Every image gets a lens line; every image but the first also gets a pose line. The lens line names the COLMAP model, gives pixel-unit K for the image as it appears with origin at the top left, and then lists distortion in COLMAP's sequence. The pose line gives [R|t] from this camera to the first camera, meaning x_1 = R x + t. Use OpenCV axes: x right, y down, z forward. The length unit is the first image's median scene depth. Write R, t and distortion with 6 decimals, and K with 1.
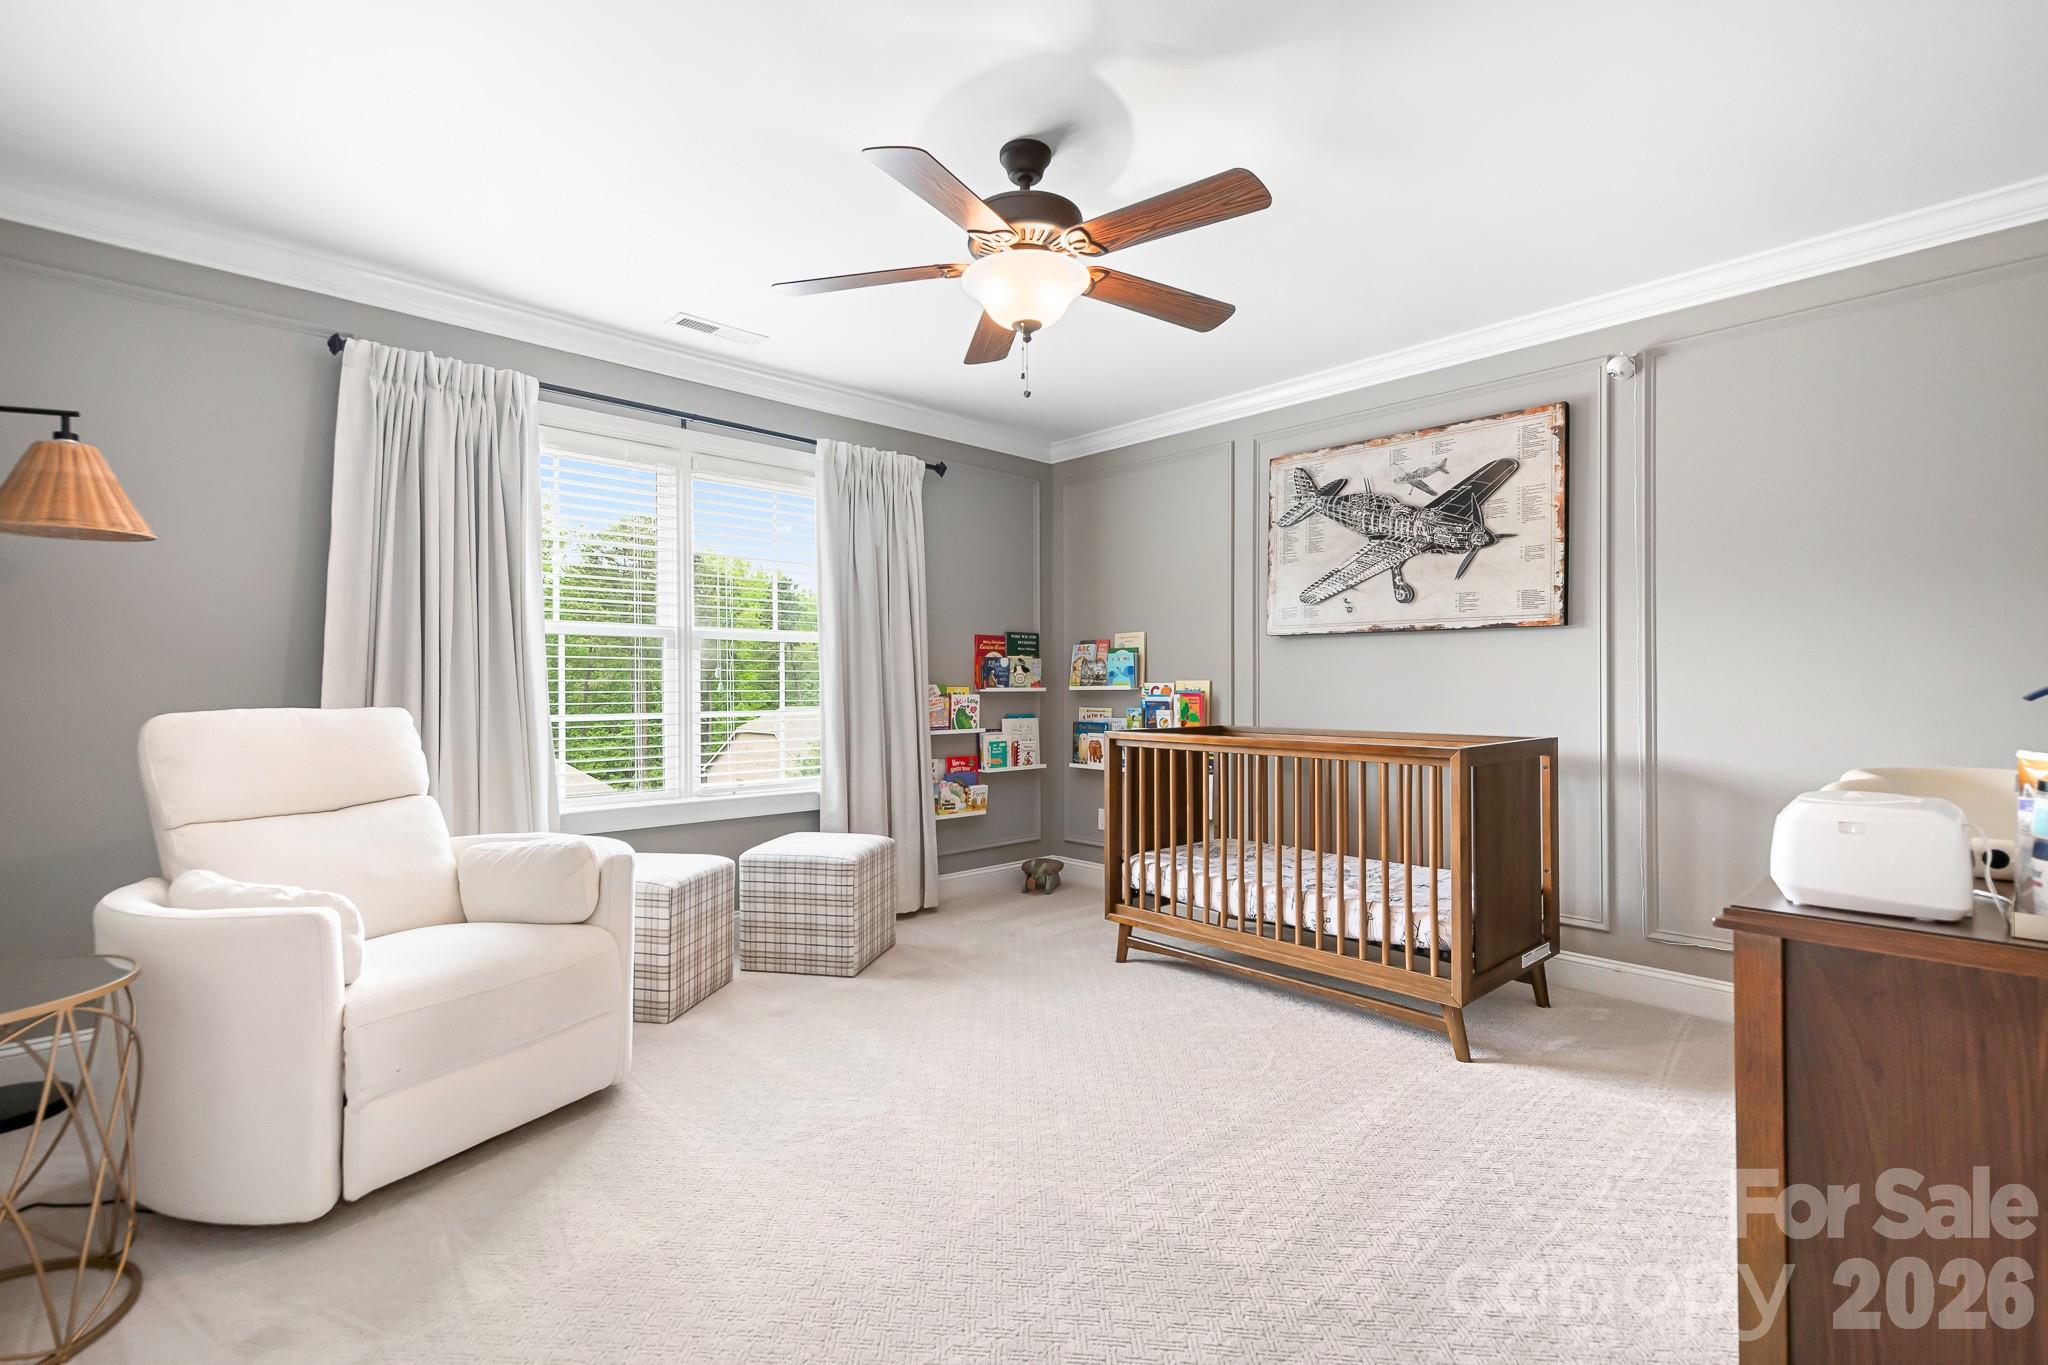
lens RADIAL K [[922.9, 0, 1024.0], [0, 922.9, 682.5], [0, 0, 1]] dist [0.001058, 0.000152]
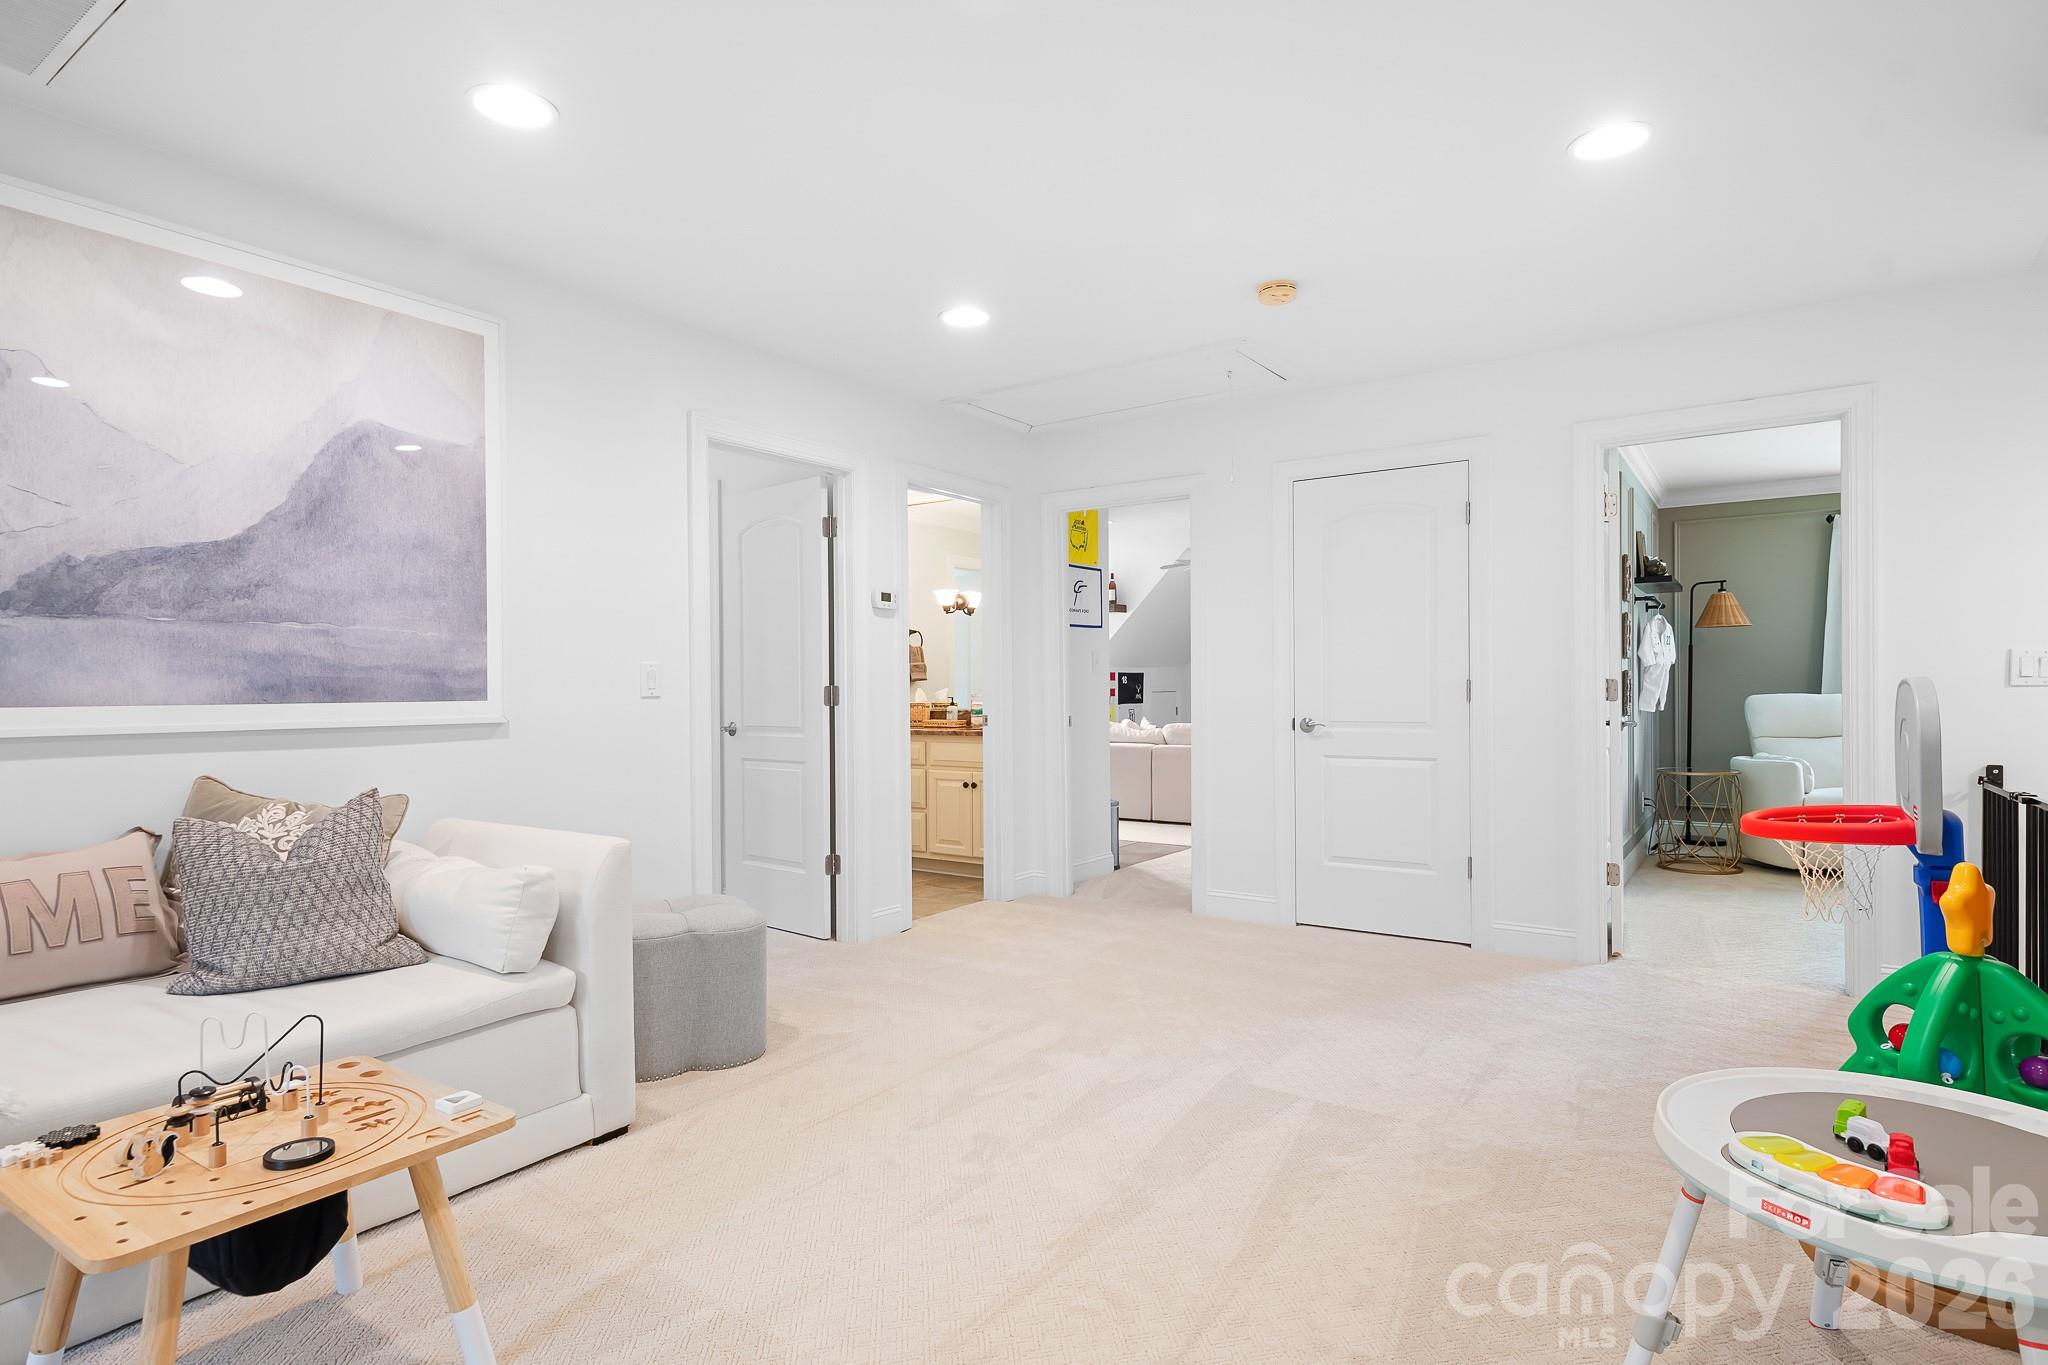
lens RADIAL K [[1057.2, 0, 1043.8], [0, 1057.2, 689.4], [0, 0, 1]] dist [0.002047, -0.000017]
pose [[0.196504, 0.005030, -0.980490, 1.575531], [0.004497, 0.999972, 0.006031, -0.008350], [0.980493, -0.005594, 0.196476, -1.521983]]
